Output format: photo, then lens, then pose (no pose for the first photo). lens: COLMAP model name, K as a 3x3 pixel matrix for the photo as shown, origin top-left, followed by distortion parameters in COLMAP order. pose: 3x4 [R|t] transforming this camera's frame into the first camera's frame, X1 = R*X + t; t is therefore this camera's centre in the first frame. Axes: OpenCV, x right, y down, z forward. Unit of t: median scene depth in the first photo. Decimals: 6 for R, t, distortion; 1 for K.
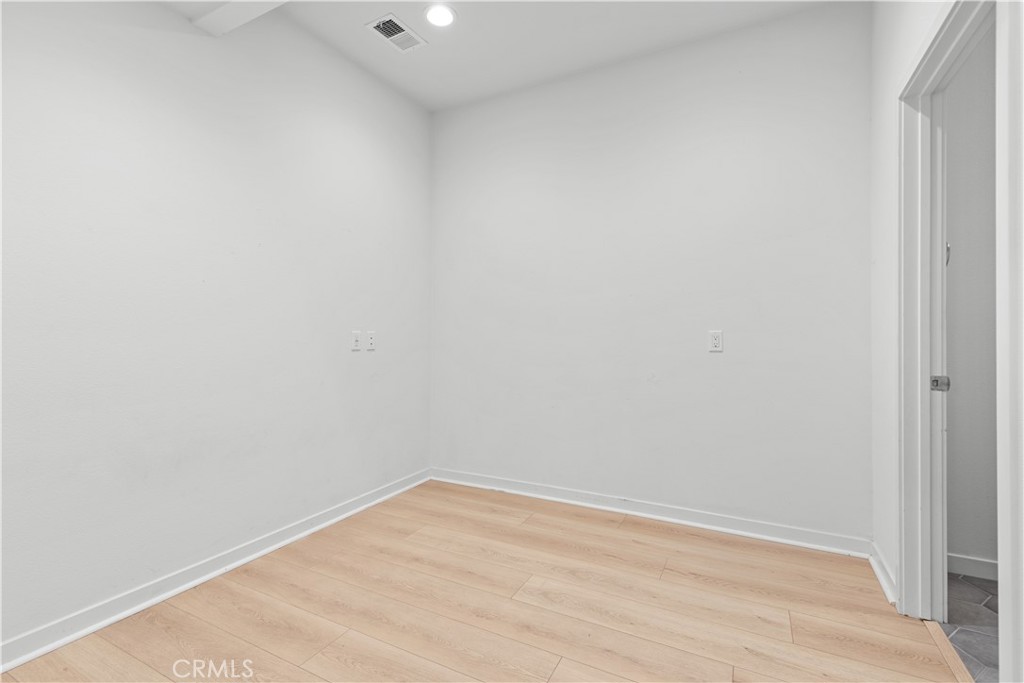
lens RADIAL K [[465.9, 0, 510.1], [0, 465.9, 337.9], [0, 0, 1]] dist [0.003819, -0.000083]
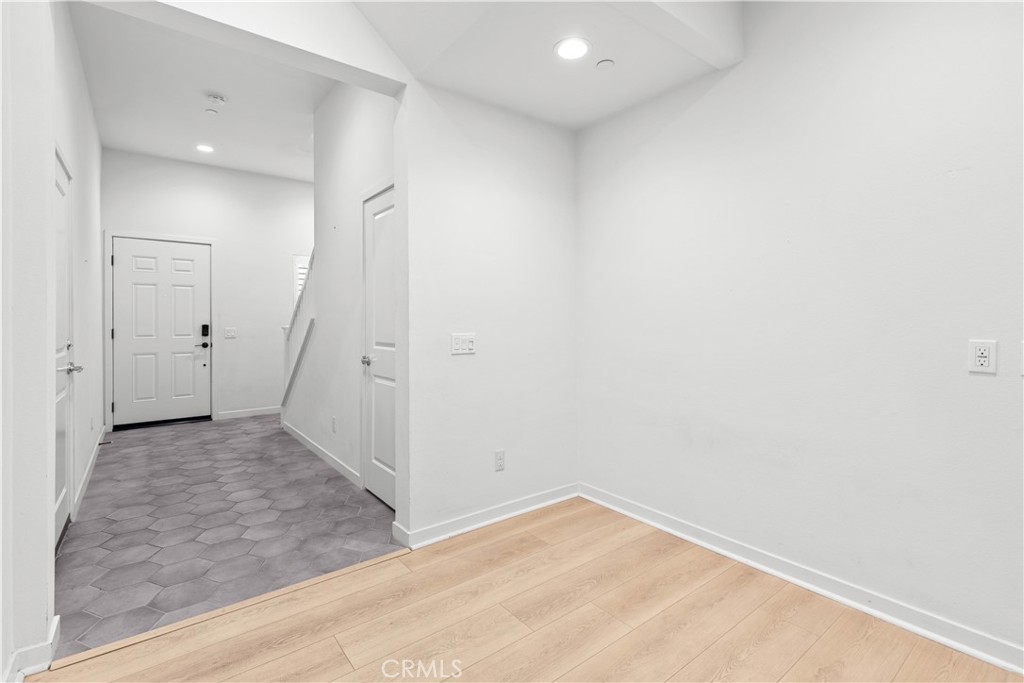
lens RADIAL K [[465.9, 0, 505.5], [0, 465.9, 322.7], [0, 0, 1]] dist [0.003819, -0.000083]
pose [[-0.421330, 0.003505, -0.906901, 0.584413], [-0.003063, 0.999981, 0.005288, -0.048686], [0.906902, 0.005005, -0.421311, 0.965218]]
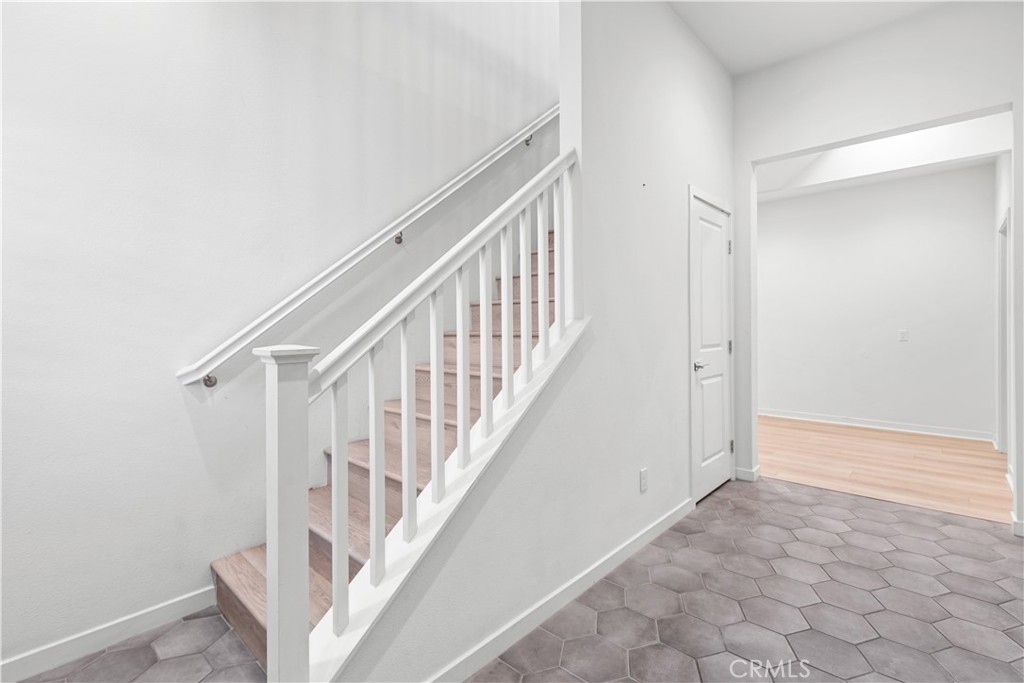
lens RADIAL K [[465.9, 0, 513.0], [0, 465.9, 333.2], [0, 0, 1]] dist [0.003819, -0.000083]
pose [[0.965692, -0.007032, -0.259594, -0.733494], [0.008791, 0.999946, 0.005612, -0.031020], [0.259540, -0.007702, 0.965702, -1.535712]]
